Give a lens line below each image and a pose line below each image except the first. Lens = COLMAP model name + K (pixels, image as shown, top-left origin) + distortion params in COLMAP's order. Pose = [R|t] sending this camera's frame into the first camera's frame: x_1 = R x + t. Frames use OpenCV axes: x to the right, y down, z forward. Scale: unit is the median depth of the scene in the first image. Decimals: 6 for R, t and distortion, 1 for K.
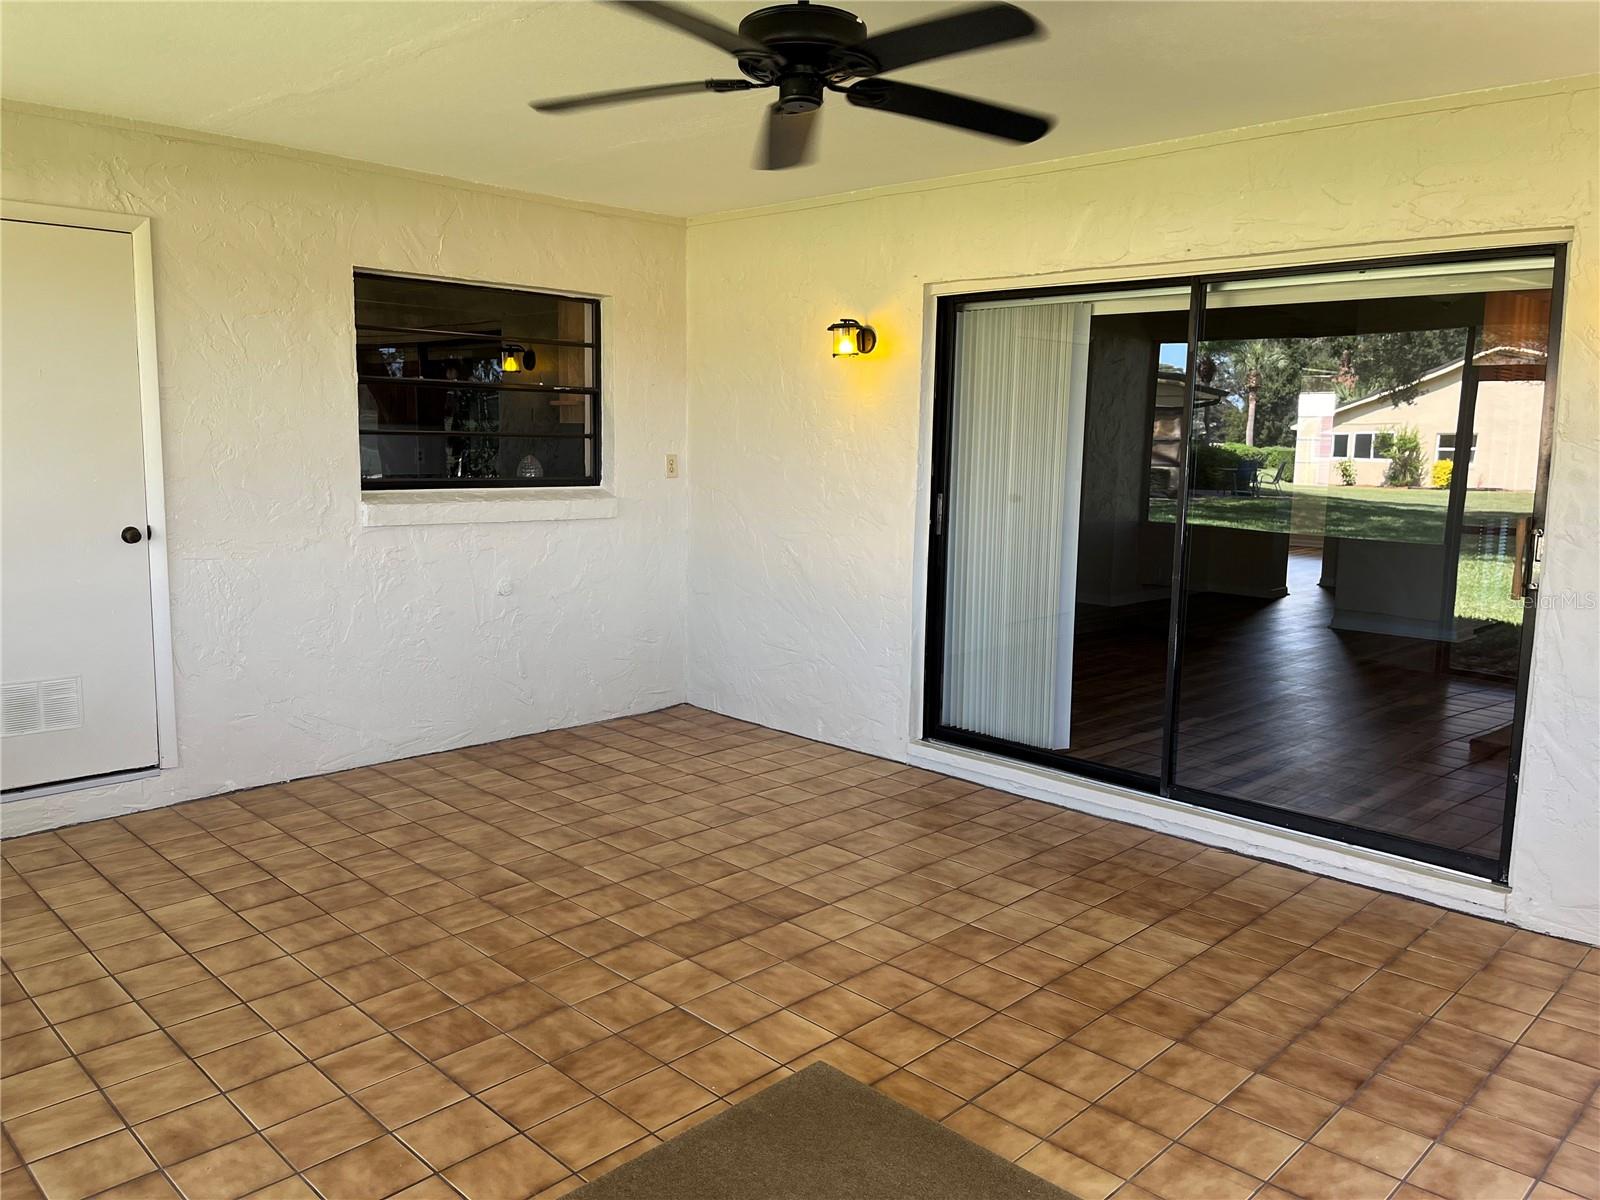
lens RADIAL K [[1207.7, 0, 803.1], [0, 1207.7, 603.2], [0, 0, 1]] dist [0.087678, -0.123872]
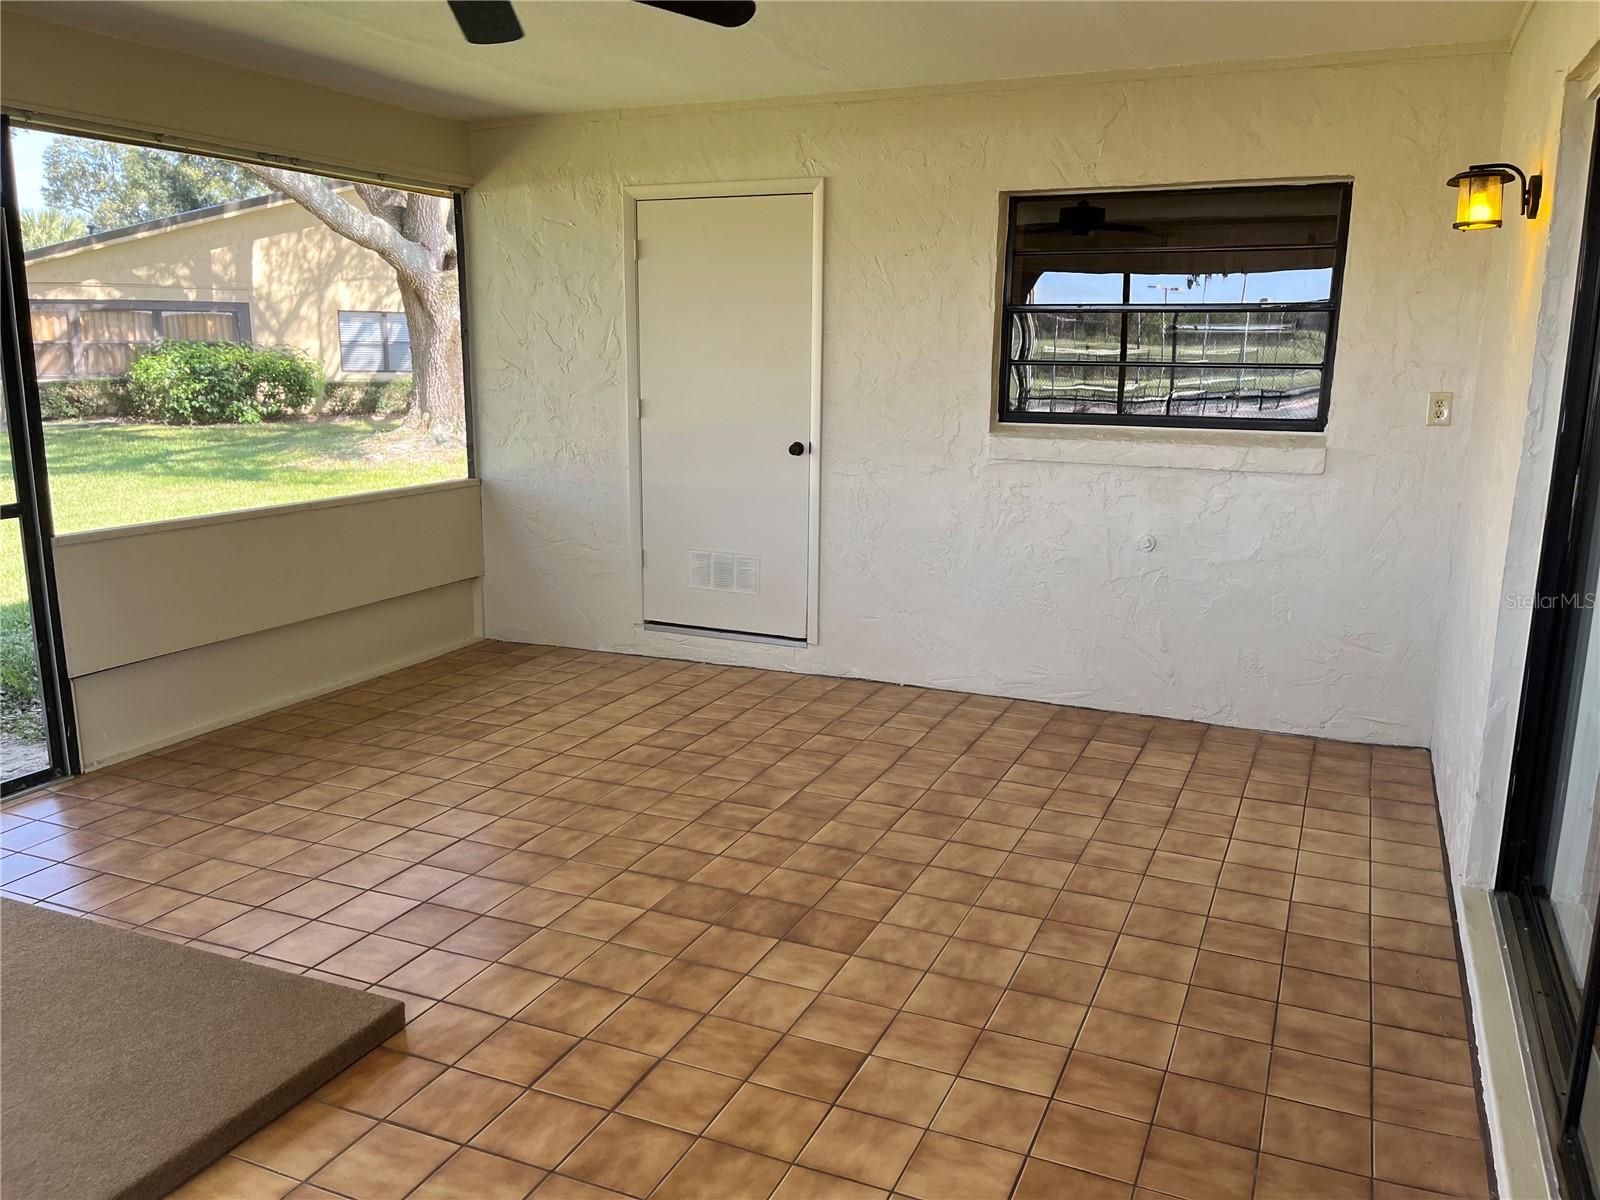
lens RADIAL K [[1225.2, 0, 809.8], [0, 1225.2, 601.7], [0, 0, 1]] dist [0.070000, -0.079405]
pose [[0.355499, 0.172508, -0.918619, 0.642166], [-0.136304, 0.981882, 0.131640, -0.071540], [0.924685, 0.078414, 0.372571, 0.598985]]
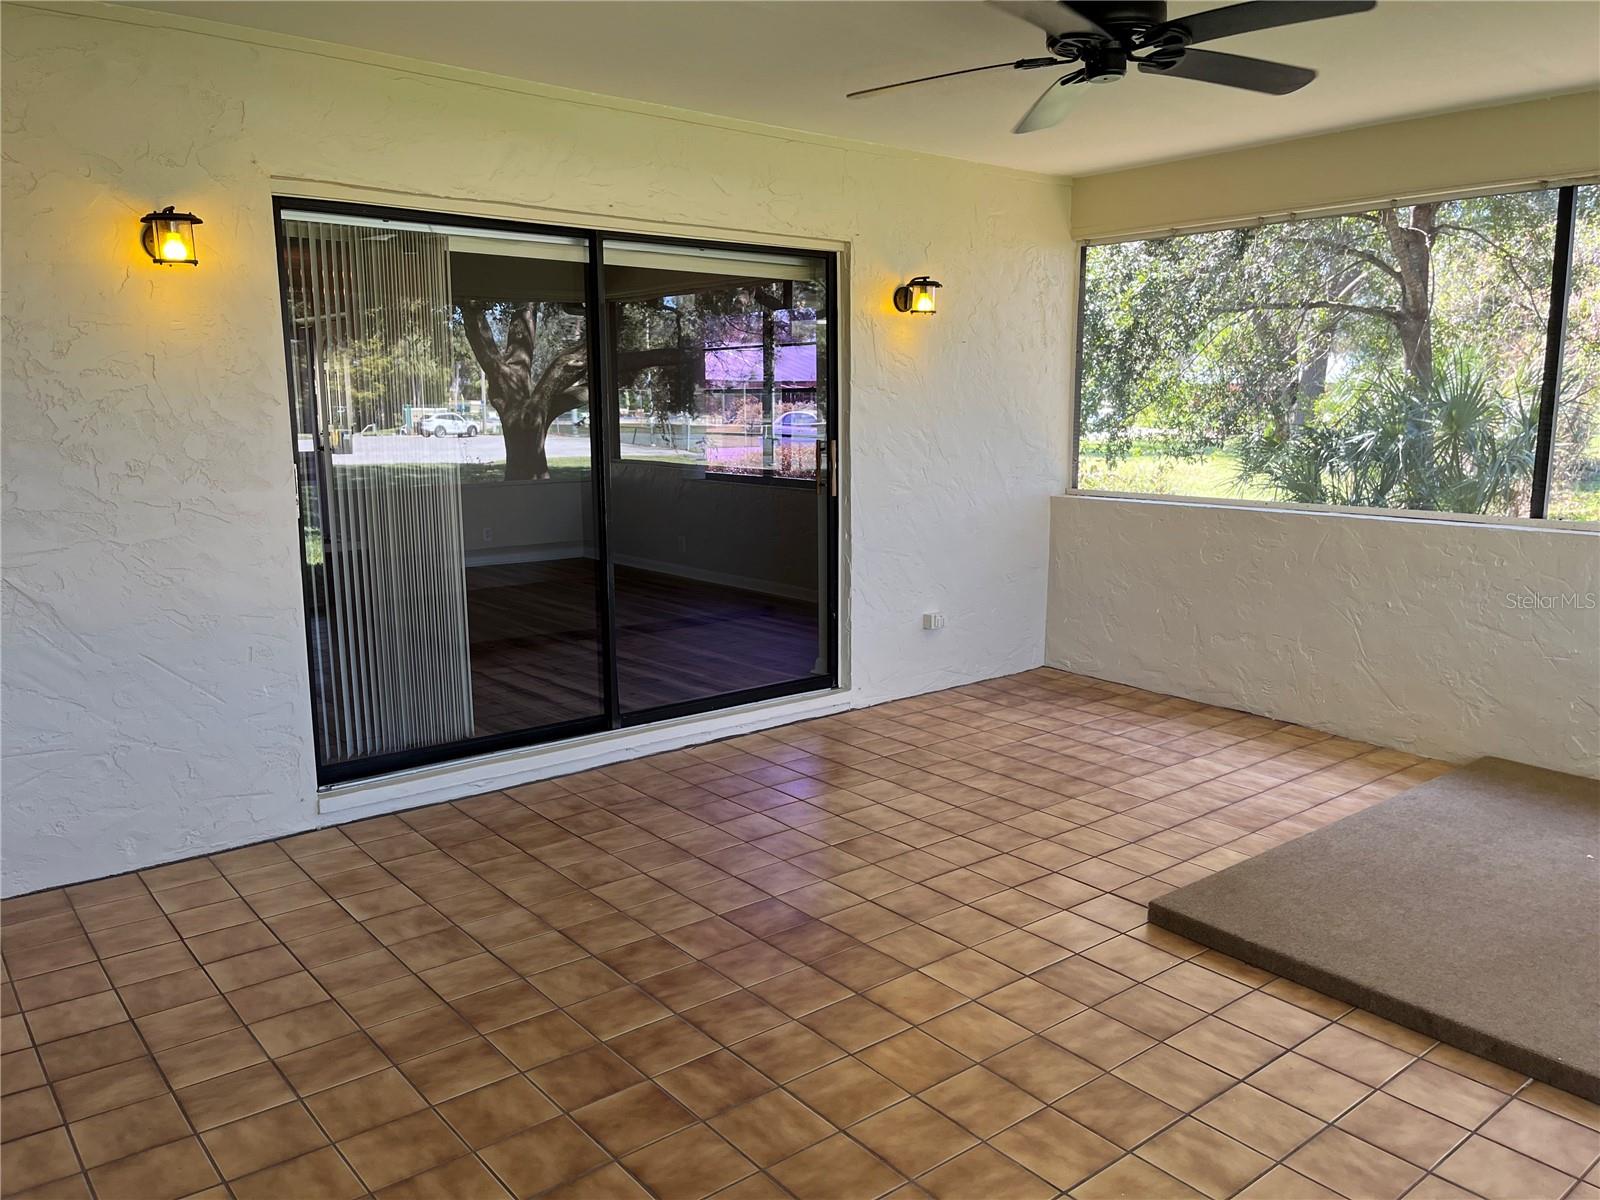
lens RADIAL K [[1207.7, 0, 803.1], [0, 1207.7, 603.2], [0, 0, 1]] dist [0.087678, -0.123872]
pose [[0.102180, -0.183496, 0.977695, -0.755926], [0.144613, 0.975139, 0.167903, -0.108845], [-0.984198, 0.124232, 0.126176, 0.757919]]
